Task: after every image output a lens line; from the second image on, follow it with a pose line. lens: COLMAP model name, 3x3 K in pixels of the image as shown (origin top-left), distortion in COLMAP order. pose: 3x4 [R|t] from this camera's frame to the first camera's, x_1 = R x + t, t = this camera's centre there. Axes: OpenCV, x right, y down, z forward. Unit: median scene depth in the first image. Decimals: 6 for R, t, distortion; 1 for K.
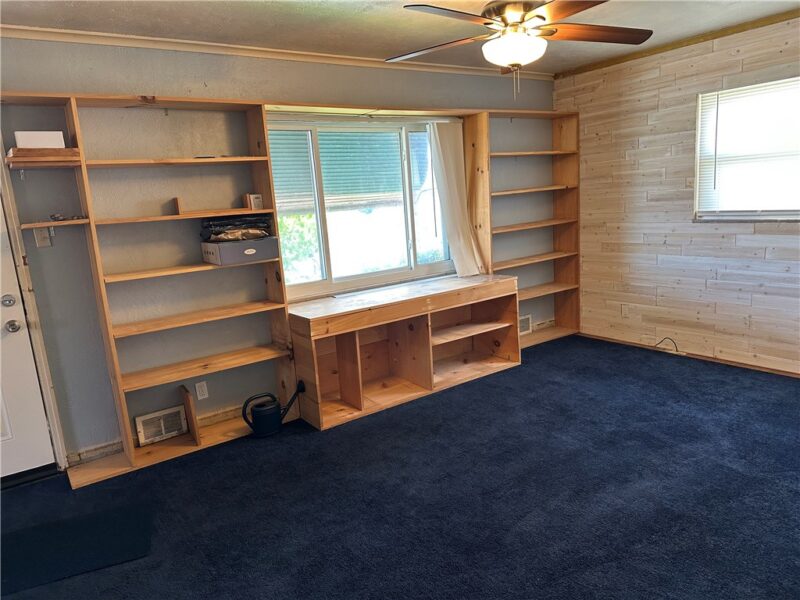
lens RADIAL K [[563.2, 0, 400.6], [0, 563.2, 310.9], [0, 0, 1]] dist [0.130587, -0.184682]
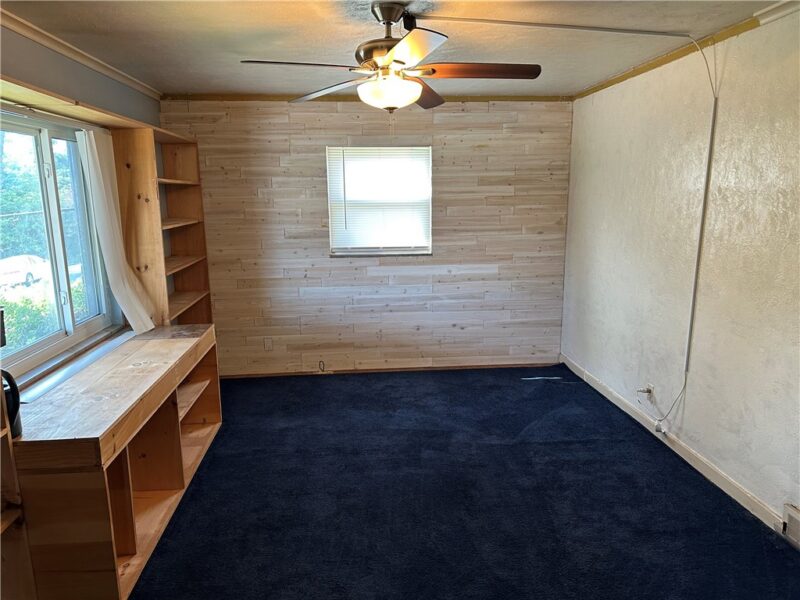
lens RADIAL K [[563.2, 0, 400.6], [0, 563.2, 310.9], [0, 0, 1]] dist [0.130587, -0.184682]
pose [[0.500986, -0.113535, 0.857976, -0.387700], [0.151887, 0.987506, 0.041986, -0.072361], [-0.852023, 0.109281, 0.511971, 0.306257]]
